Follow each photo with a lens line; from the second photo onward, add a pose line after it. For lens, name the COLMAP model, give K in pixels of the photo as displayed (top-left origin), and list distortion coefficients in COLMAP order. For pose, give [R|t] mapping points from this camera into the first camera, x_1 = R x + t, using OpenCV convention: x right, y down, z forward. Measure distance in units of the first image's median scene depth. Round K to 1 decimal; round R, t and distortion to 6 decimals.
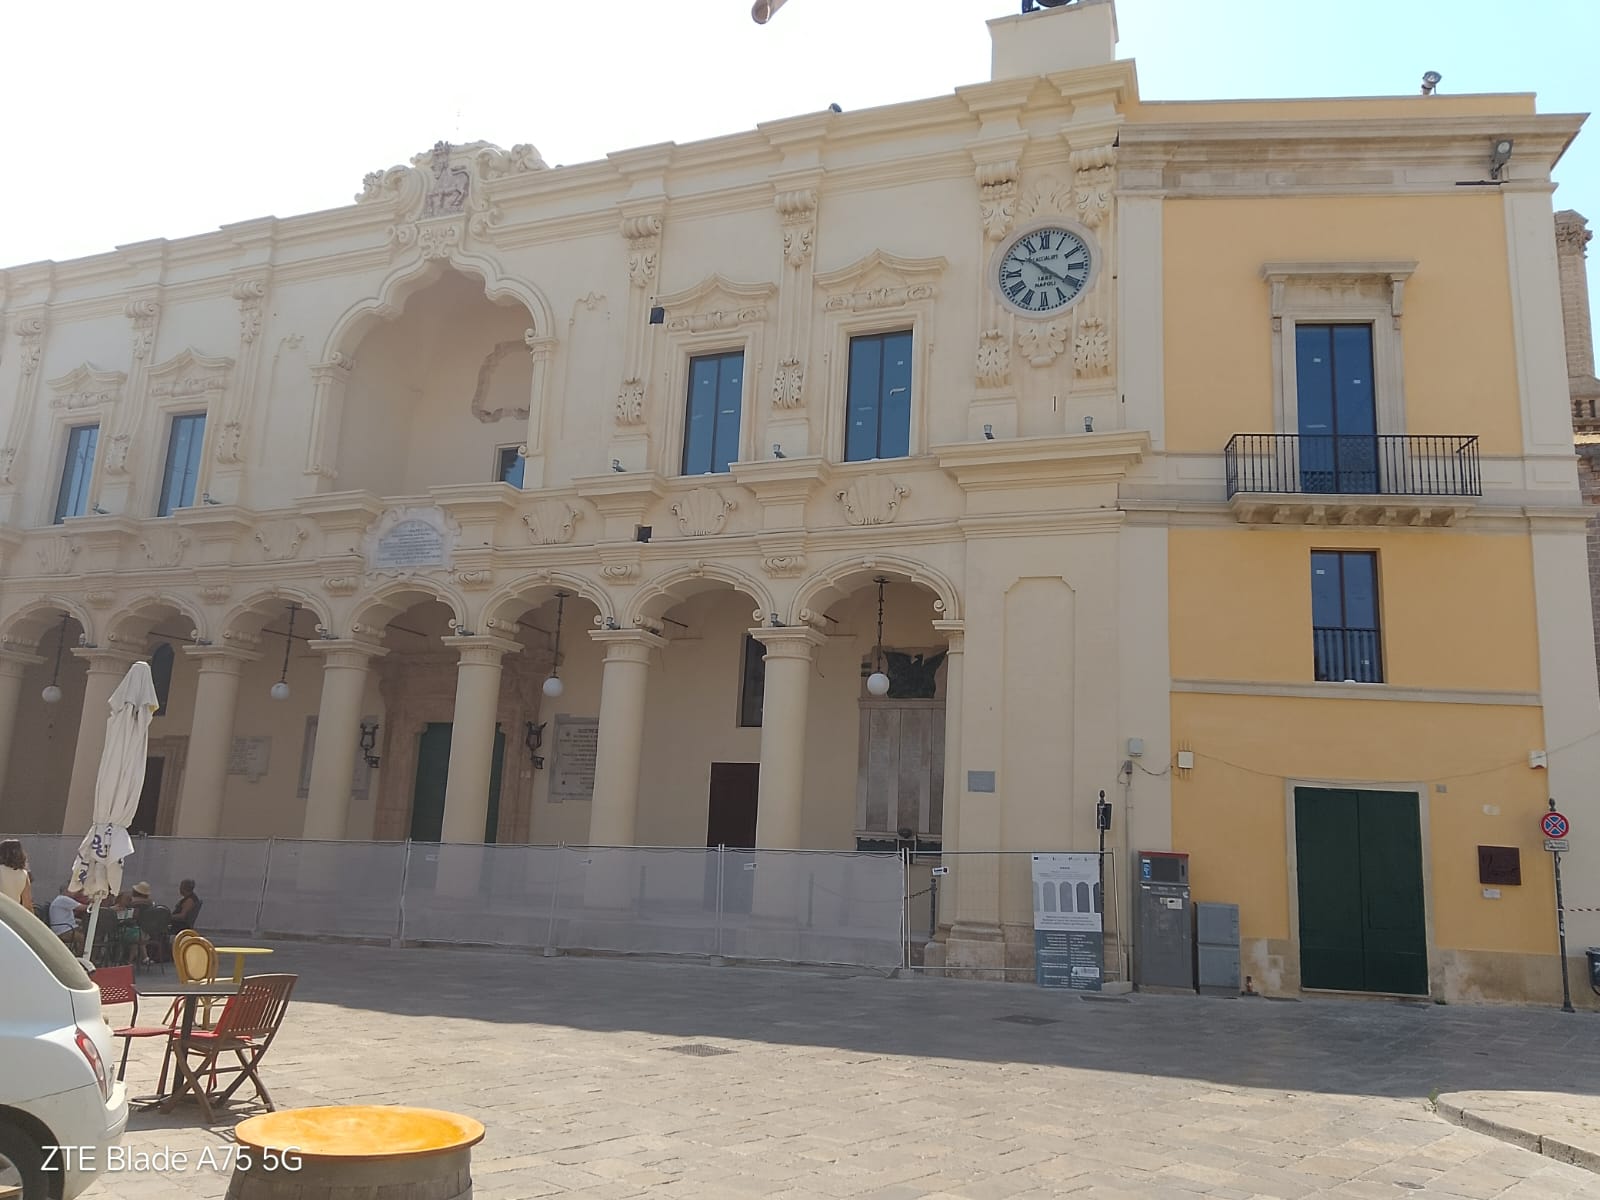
lens RADIAL K [[1186.9, 0, 800.0], [0, 1186.9, 600.0], [0, 0, 1]] dist [0.082559, -0.106282]
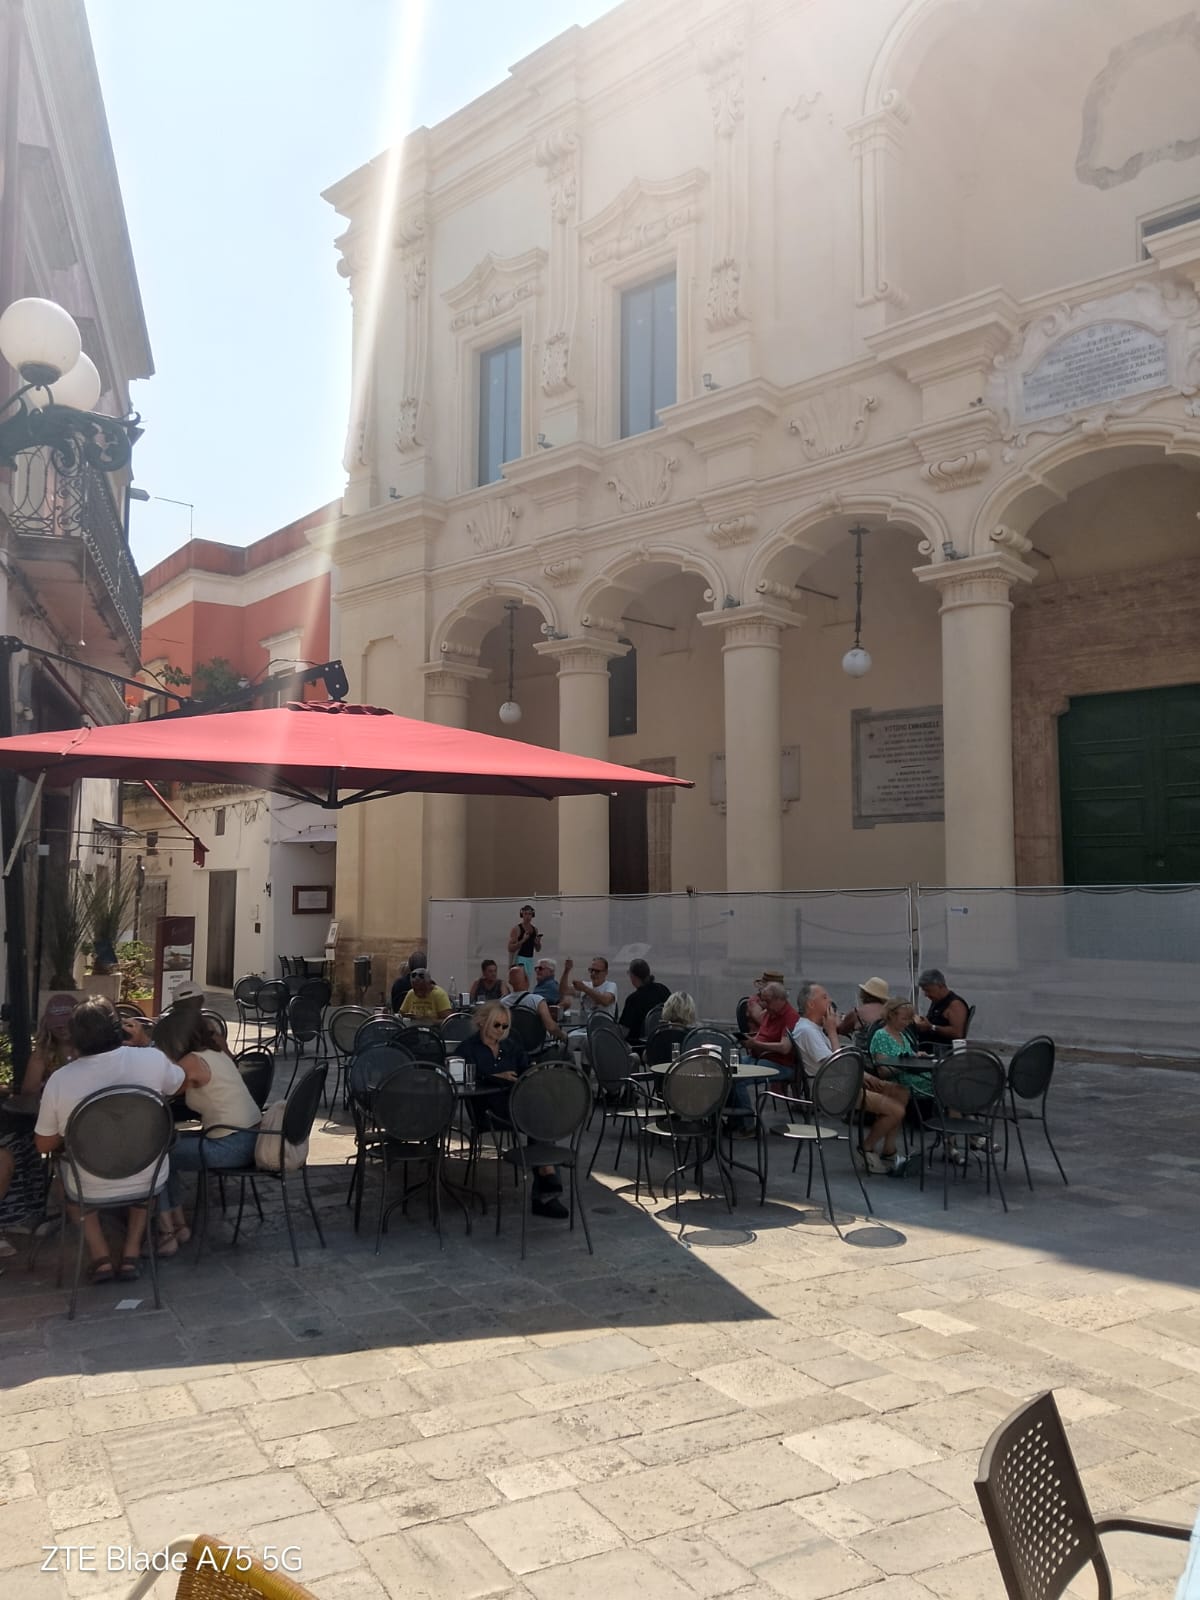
lens RADIAL K [[1186.9, 0, 600.0], [0, 1186.9, 800.0], [0, 0, 1]] dist [0.082559, -0.106282]
pose [[0.934275, -0.068606, -0.349891, -0.325676], [0.112336, 0.987975, 0.106237, 0.062396], [0.338395, -0.138560, 0.930747, 0.332710]]
